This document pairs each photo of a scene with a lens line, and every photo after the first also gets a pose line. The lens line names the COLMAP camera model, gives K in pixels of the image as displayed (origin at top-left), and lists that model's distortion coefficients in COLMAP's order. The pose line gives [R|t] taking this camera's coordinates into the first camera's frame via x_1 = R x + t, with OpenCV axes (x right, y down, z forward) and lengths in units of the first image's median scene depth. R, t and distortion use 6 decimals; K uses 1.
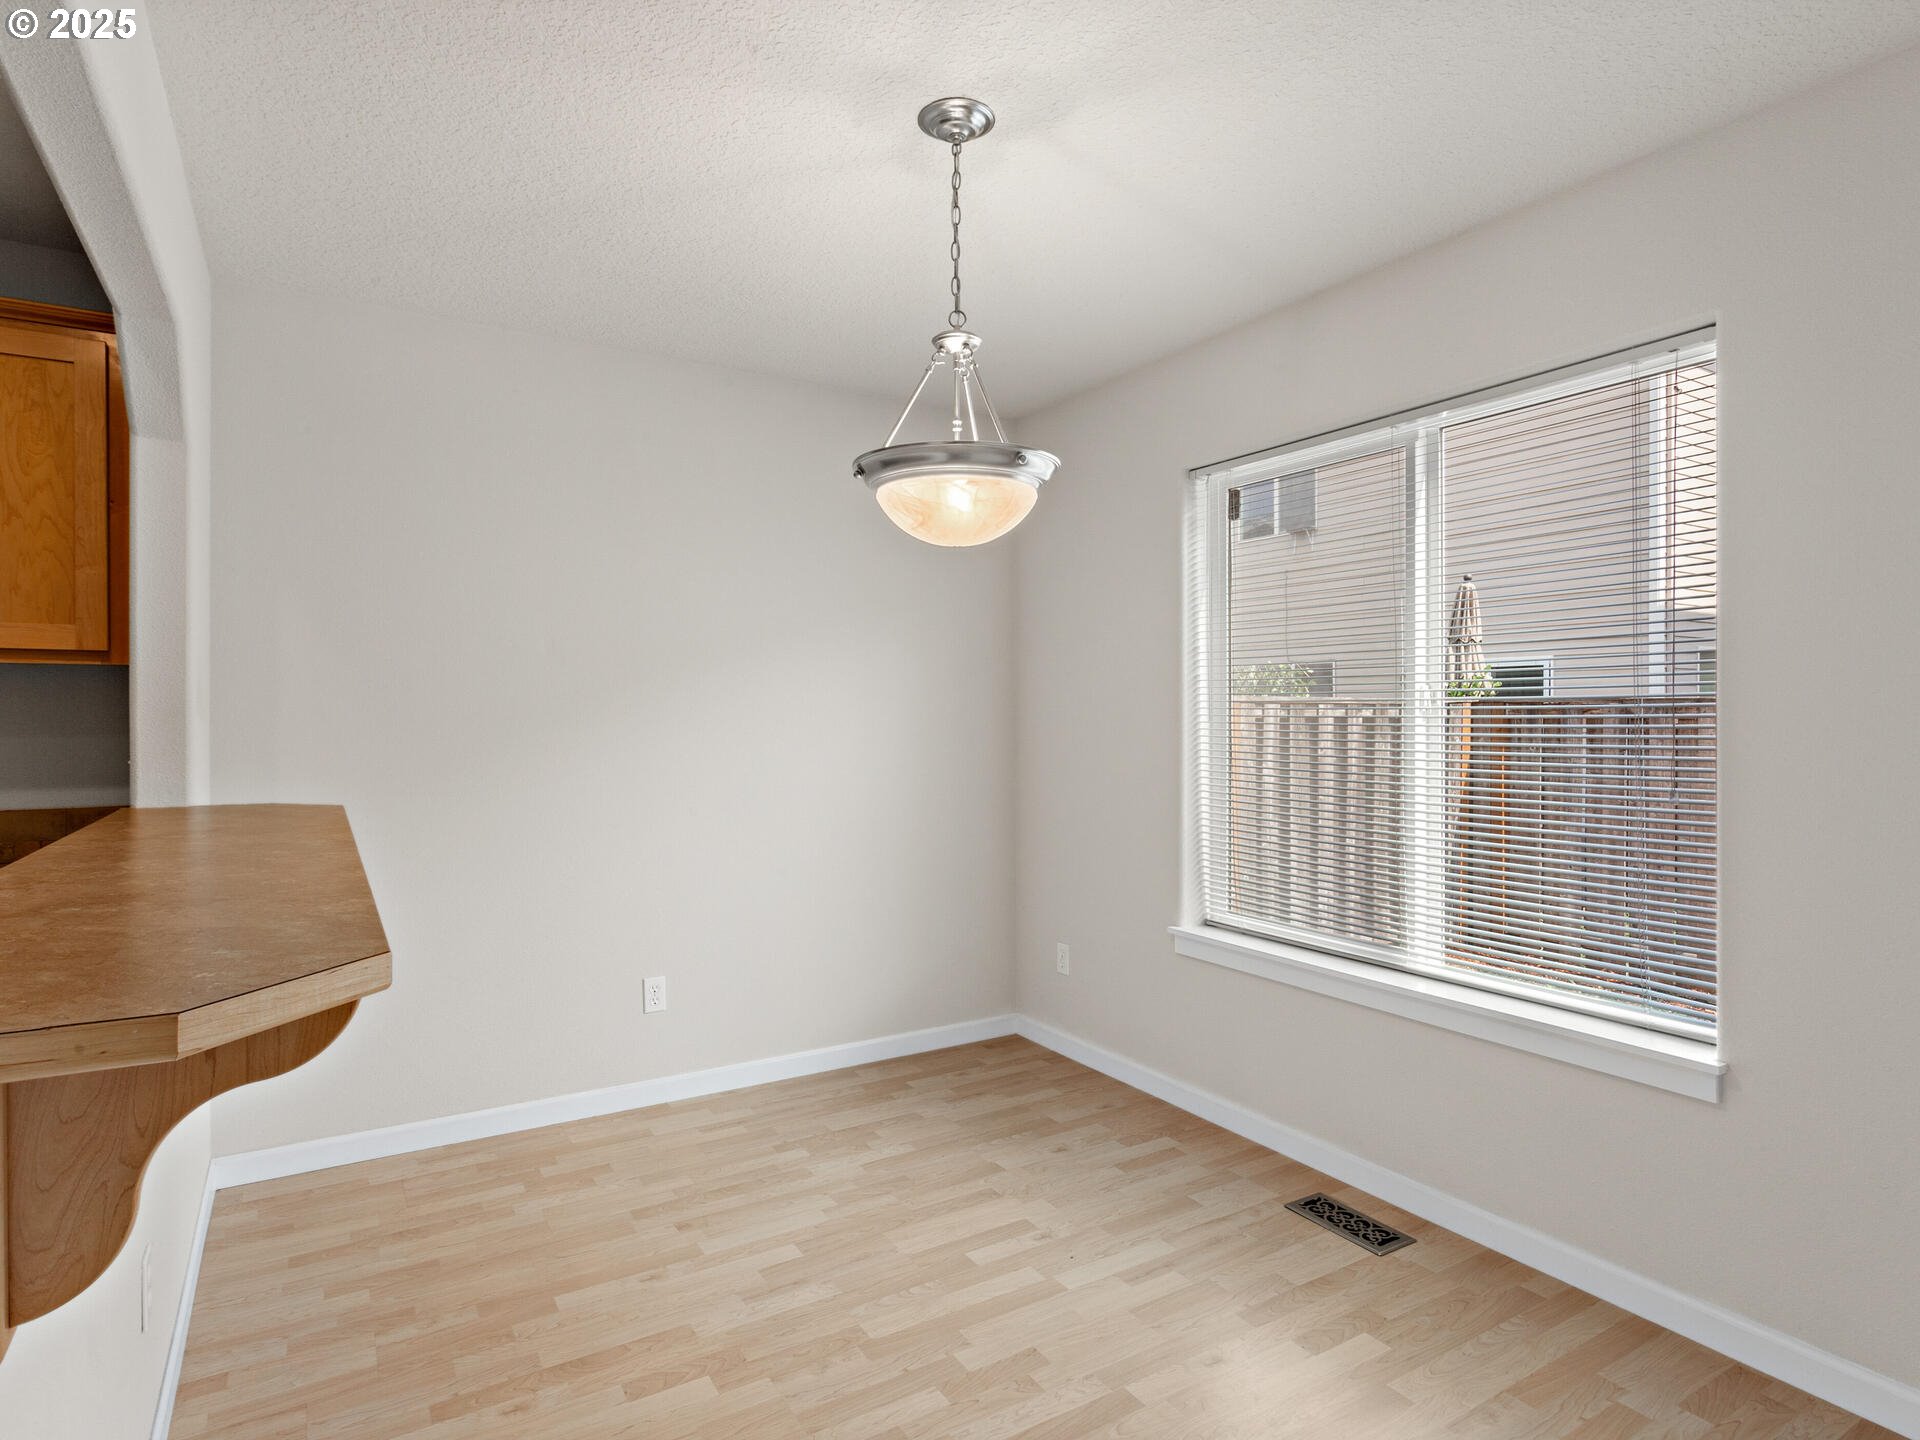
lens RADIAL K [[1046.9, 0, 953.8], [0, 1046.9, 722.0], [0, 0, 1]] dist [0.001018, 0.001411]
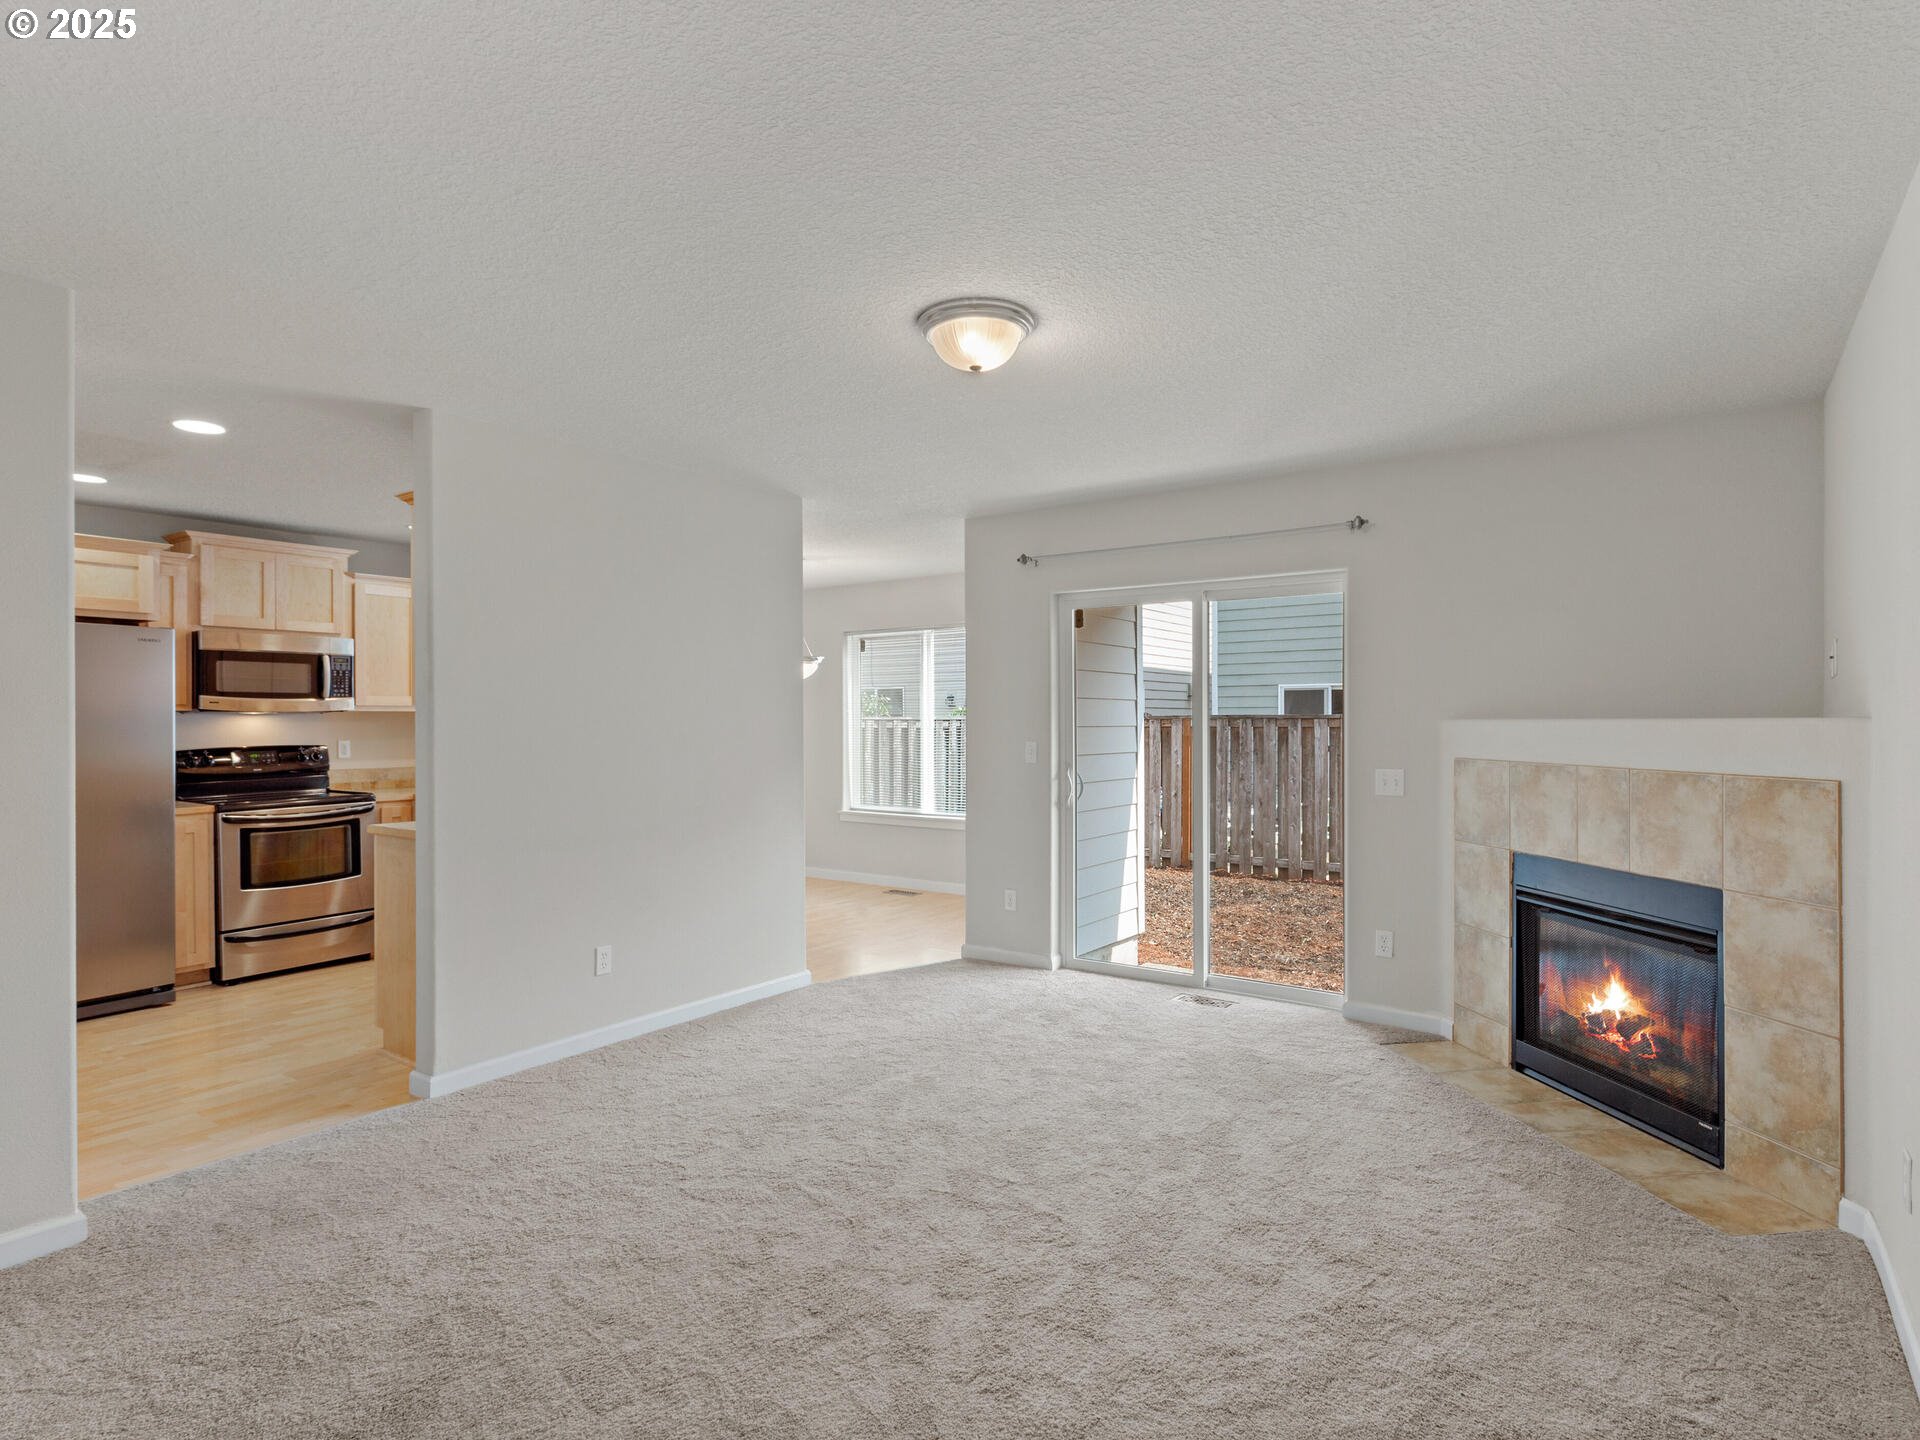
lens RADIAL K [[1035.5, 0, 941.7], [0, 1035.5, 719.3], [0, 0, 1]] dist [0.002414, 0.000621]
pose [[0.928096, 0.000279, 0.372341, -0.583962], [0.003551, 0.999948, -0.009599, -0.004043], [-0.372324, 0.010231, 0.928046, -1.676660]]
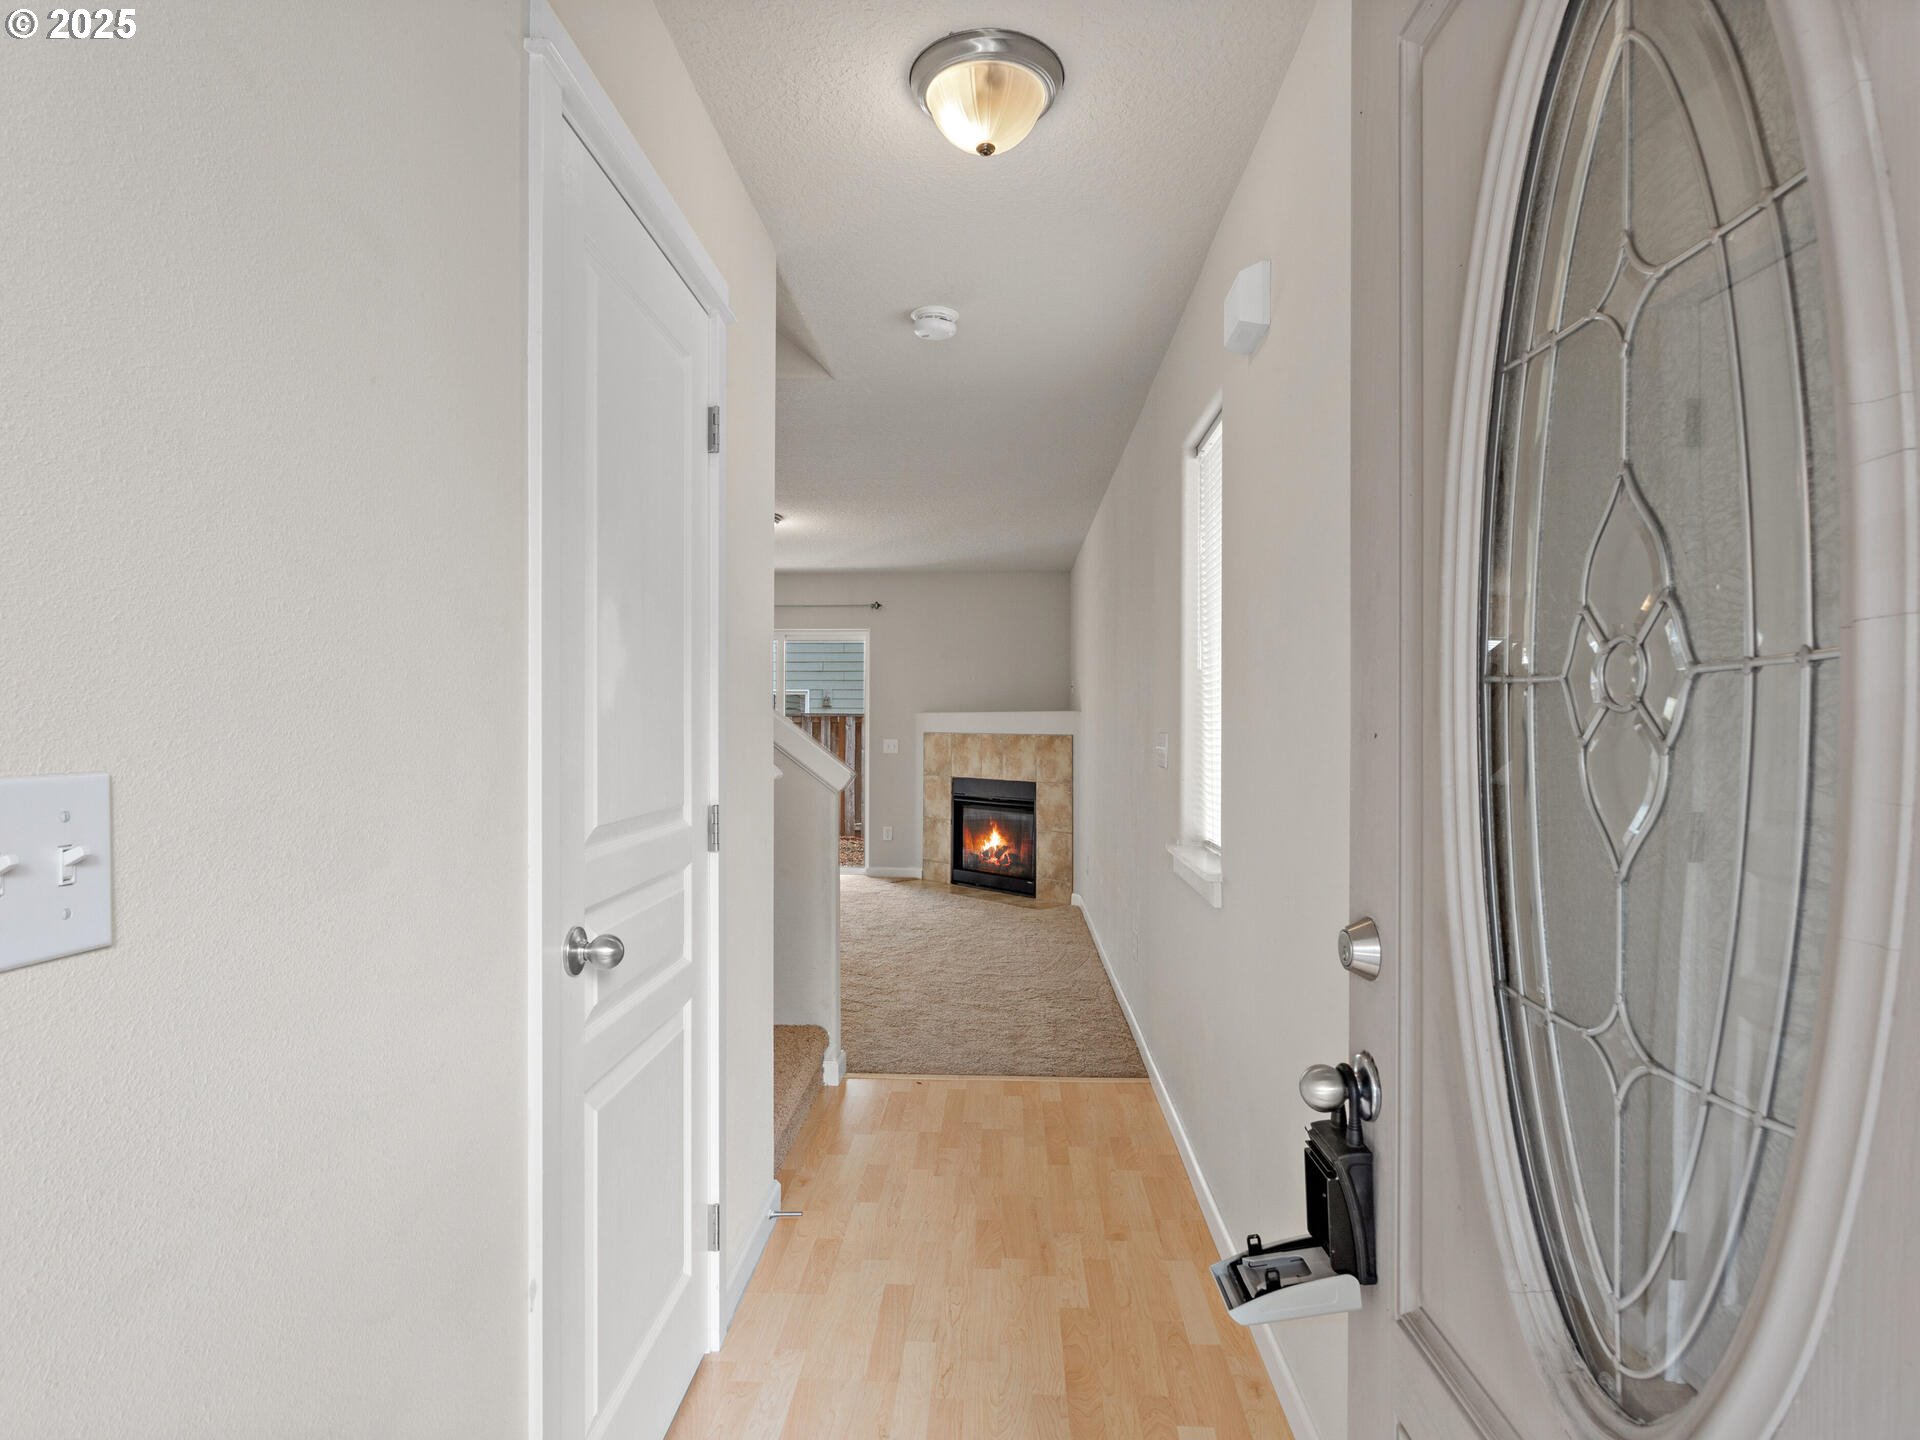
lens RADIAL K [[1046.9, 0, 953.8], [0, 1046.9, 722.0], [0, 0, 1]] dist [0.001018, 0.001411]
pose [[0.566189, 0.003655, 0.824268, -1.688635], [0.002869, 0.999975, -0.006405, 0.029492], [-0.824271, 0.005991, 0.566164, -2.282487]]
